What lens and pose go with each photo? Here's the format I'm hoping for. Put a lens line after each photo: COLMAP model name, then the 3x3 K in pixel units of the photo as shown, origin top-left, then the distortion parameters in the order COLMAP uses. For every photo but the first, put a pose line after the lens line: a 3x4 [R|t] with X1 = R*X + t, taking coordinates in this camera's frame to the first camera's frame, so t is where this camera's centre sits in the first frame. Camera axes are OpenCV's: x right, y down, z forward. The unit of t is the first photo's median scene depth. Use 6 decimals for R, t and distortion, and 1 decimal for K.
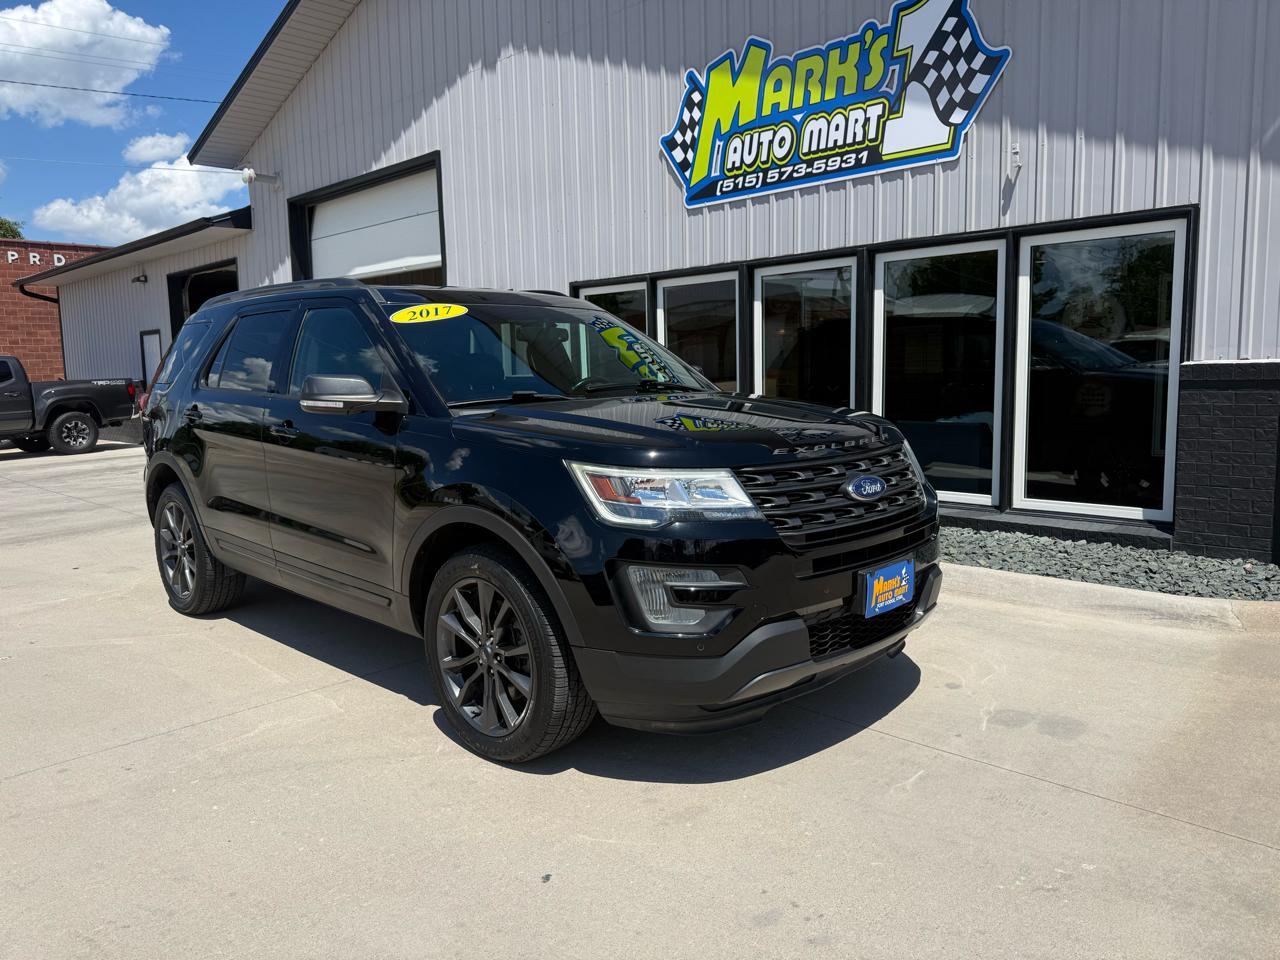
lens RADIAL K [[895.2, 0, 640.4], [0, 895.2, 480.9], [0, 0, 1]] dist [0.013768, -0.030537]
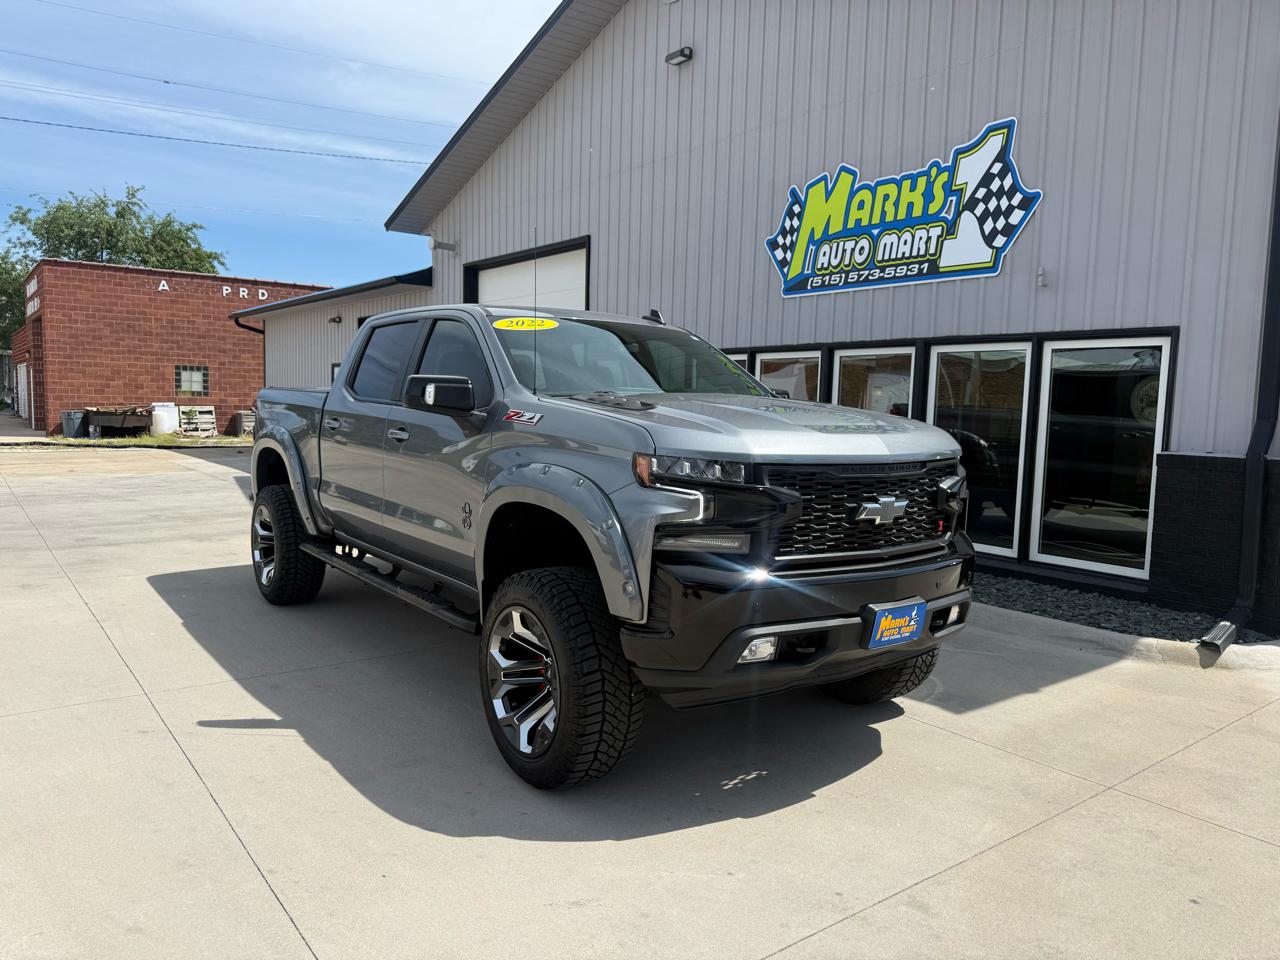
lens RADIAL K [[895.2, 0, 628.7], [0, 895.2, 497.5], [0, 0, 1]] dist [0.013768, -0.030537]
pose [[0.985792, 0.064157, -0.155232, 0.057755], [-0.067087, 0.997653, -0.013706, -0.001850], [0.153989, 0.023925, 0.987783, -0.264586]]
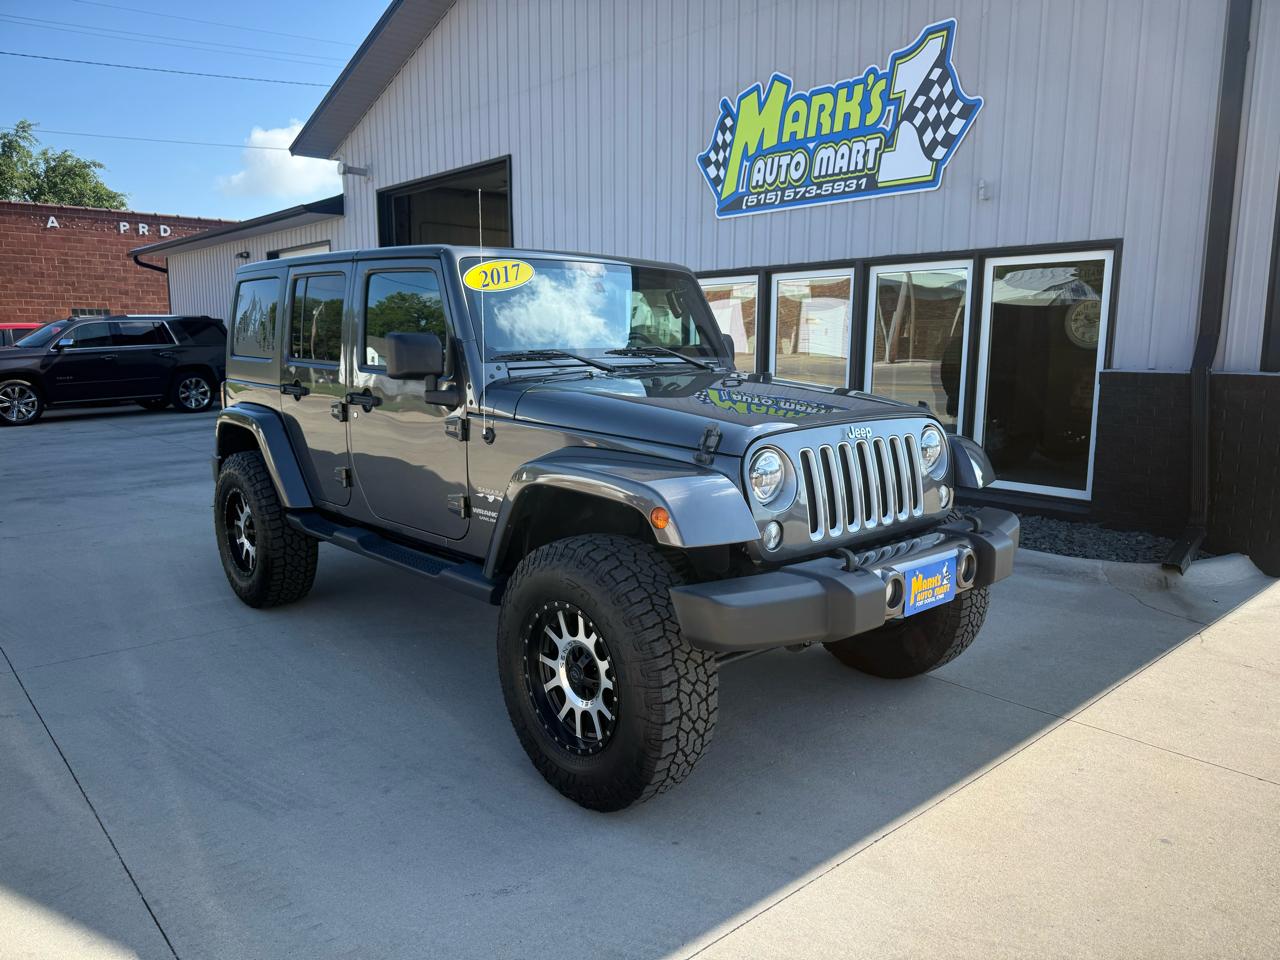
lens RADIAL K [[895.2, 0, 644.5], [0, 895.2, 496.3], [0, 0, 1]] dist [0.013768, -0.030537]
pose [[0.996893, 0.037937, -0.069025, 0.058414], [-0.034551, 0.998171, 0.049598, 0.000424], [0.070781, -0.047059, 0.996381, -0.204983]]
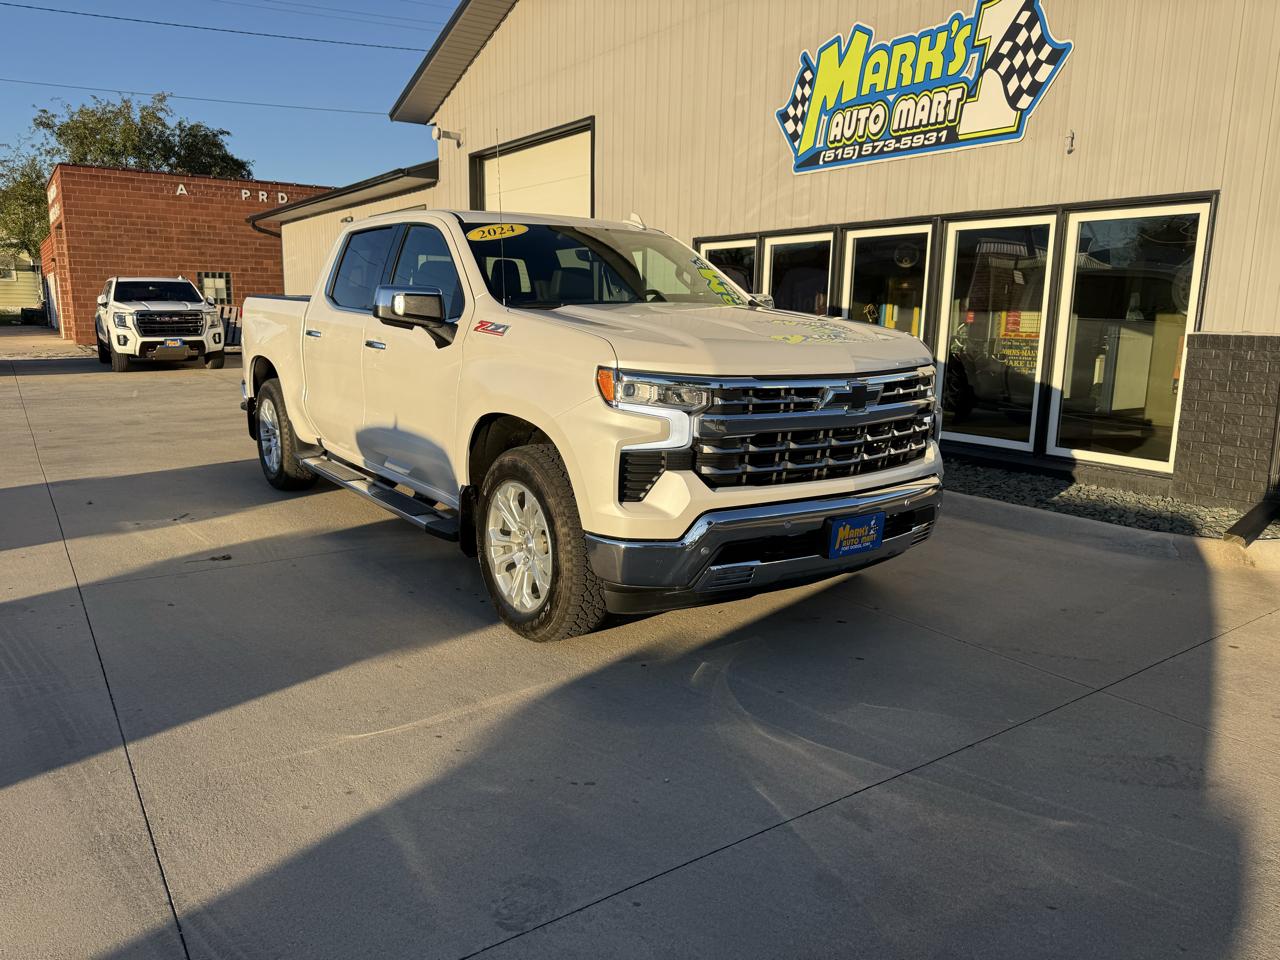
lens RADIAL K [[895.2, 0, 636.3], [0, 895.2, 483.7], [0, 0, 1]] dist [0.013768, -0.030537]
pose [[0.979678, 0.075357, -0.185884, 0.110453], [-0.062946, 0.995431, 0.071796, 0.016623], [0.190445, -0.058636, 0.979945, -0.195428]]
